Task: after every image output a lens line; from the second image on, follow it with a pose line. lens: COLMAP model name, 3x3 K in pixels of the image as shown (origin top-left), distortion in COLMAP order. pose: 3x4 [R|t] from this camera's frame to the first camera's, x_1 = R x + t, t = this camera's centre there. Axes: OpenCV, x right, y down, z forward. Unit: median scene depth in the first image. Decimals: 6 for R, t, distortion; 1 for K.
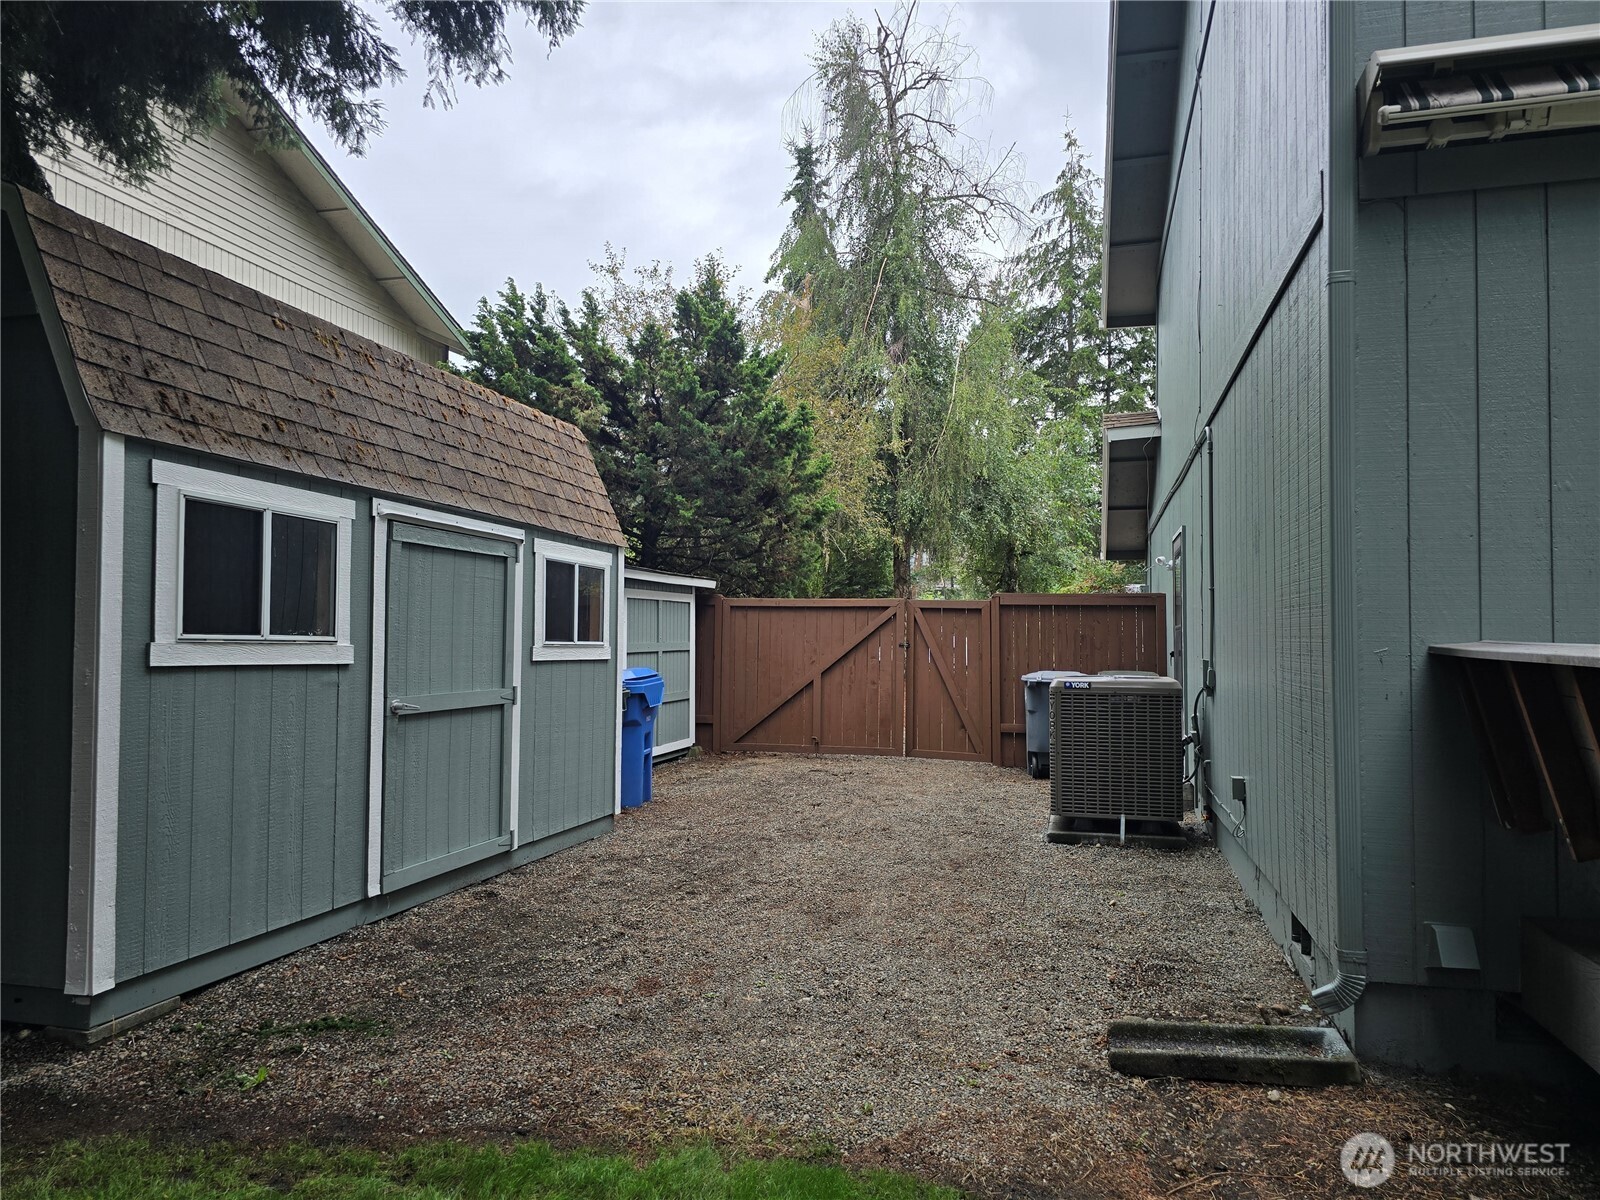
lens RADIAL K [[1079.5, 0, 799.3], [0, 1079.5, 606.1], [0, 0, 1]] dist [0.060554, -0.055916]
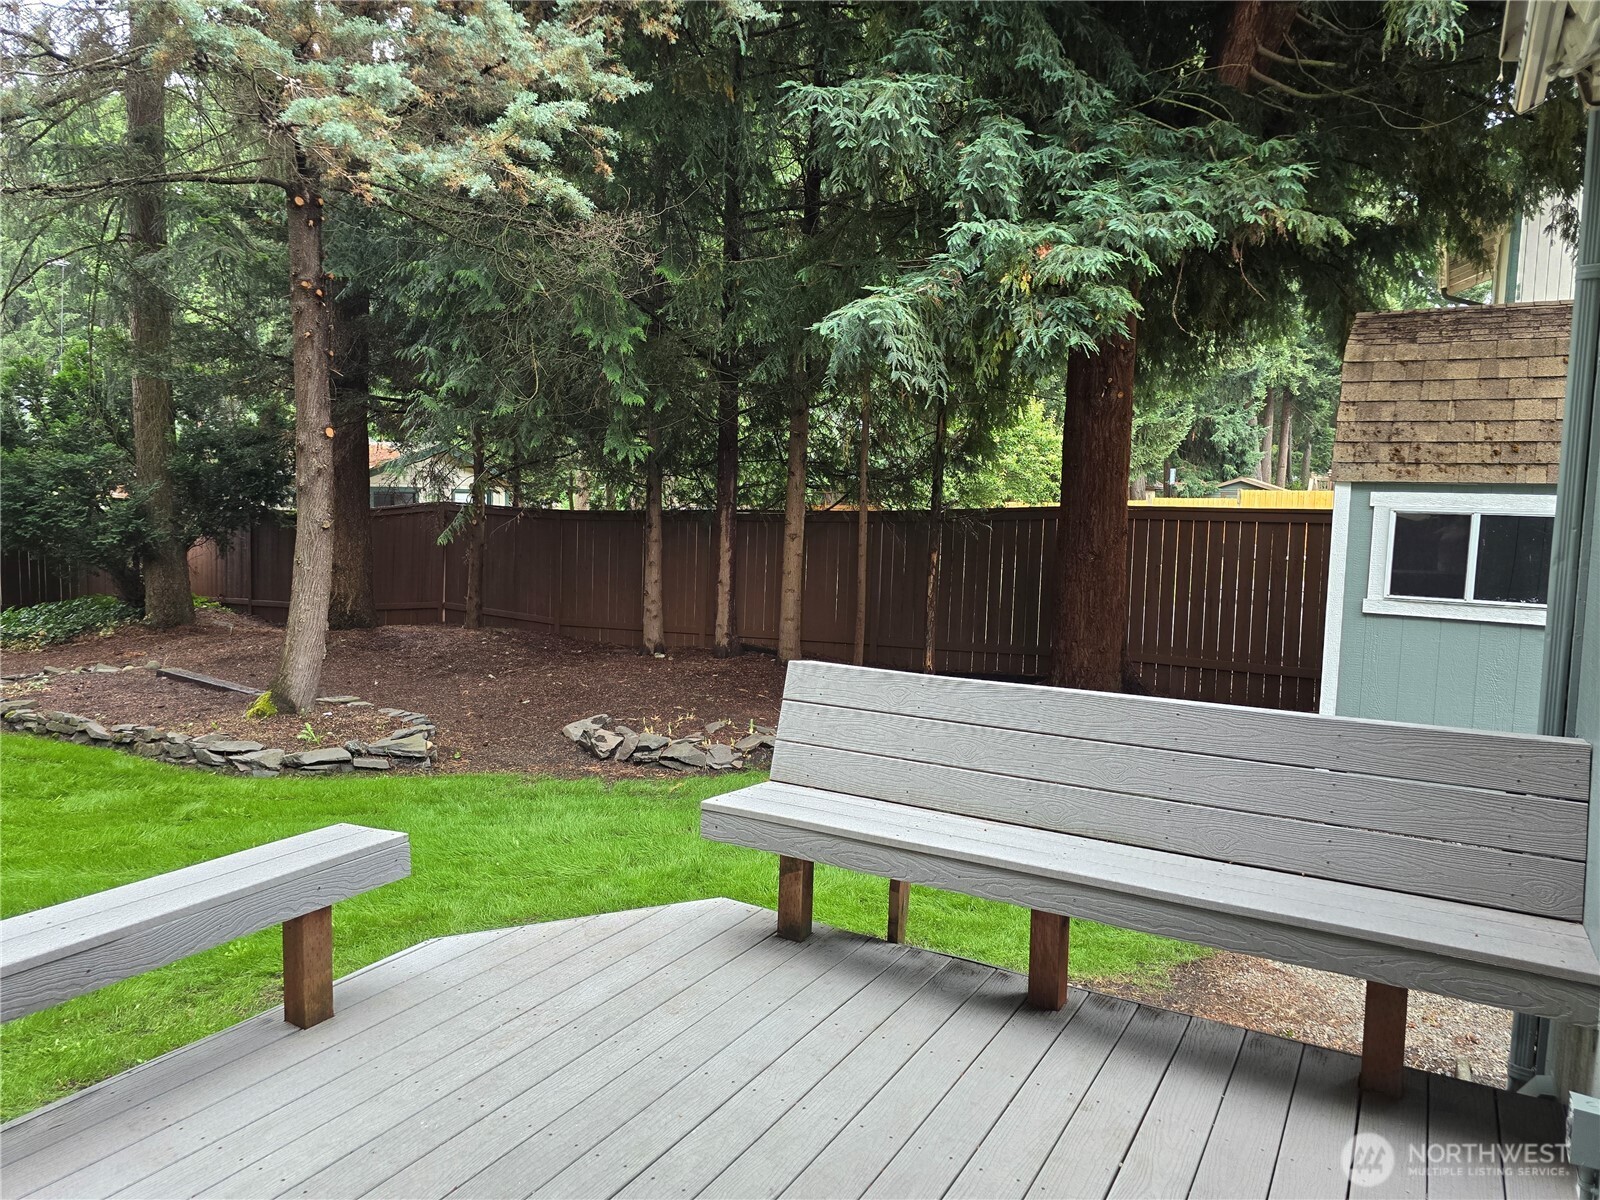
lens RADIAL K [[1079.5, 0, 785.5], [0, 1079.5, 595.3], [0, 0, 1]] dist [0.060554, -0.055916]
pose [[-0.274380, 0.070203, -0.959055, 0.742198], [0.008688, 0.997472, 0.070530, -0.057696], [0.961582, 0.011019, -0.274297, 0.333069]]
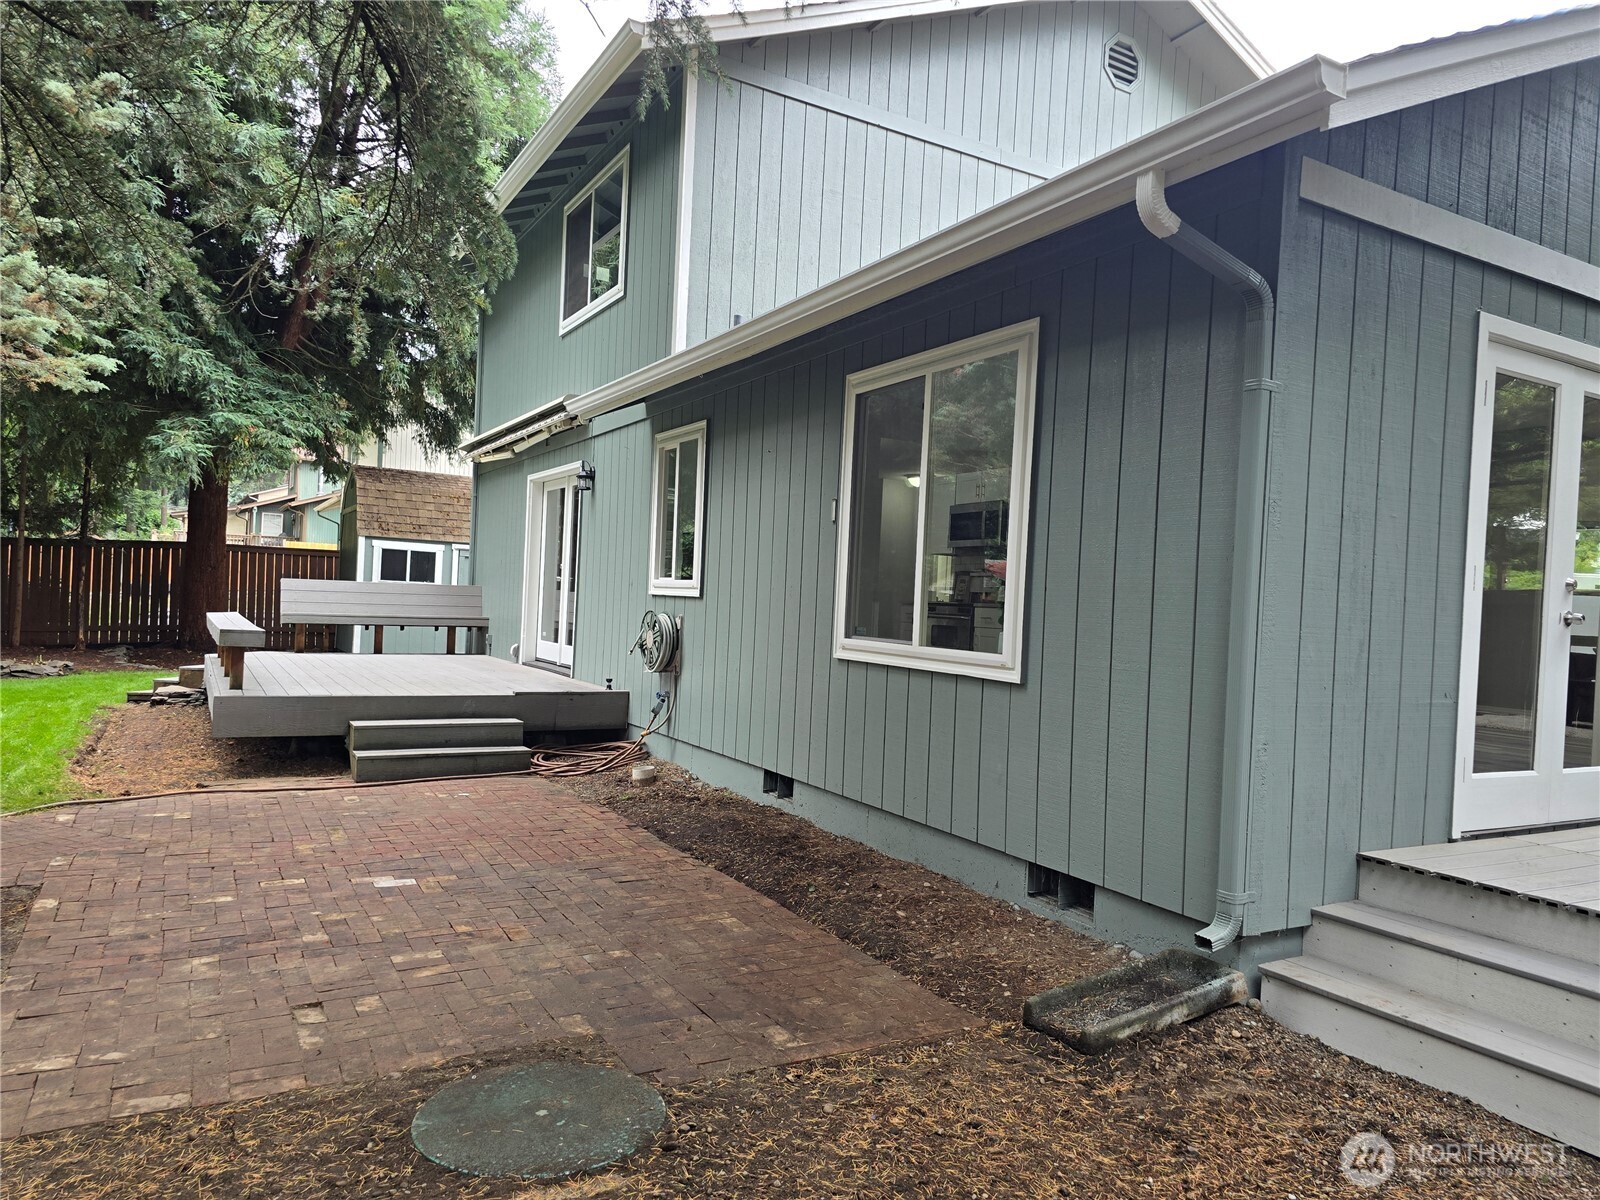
lens RADIAL K [[1079.5, 0, 817.6], [0, 1079.5, 601.8], [0, 0, 1]] dist [0.060554, -0.055916]
pose [[0.708498, 0.023811, -0.705311, 2.120234], [-0.014059, 0.999709, 0.019627, 0.000641], [0.705573, -0.003989, 0.708626, -0.470515]]
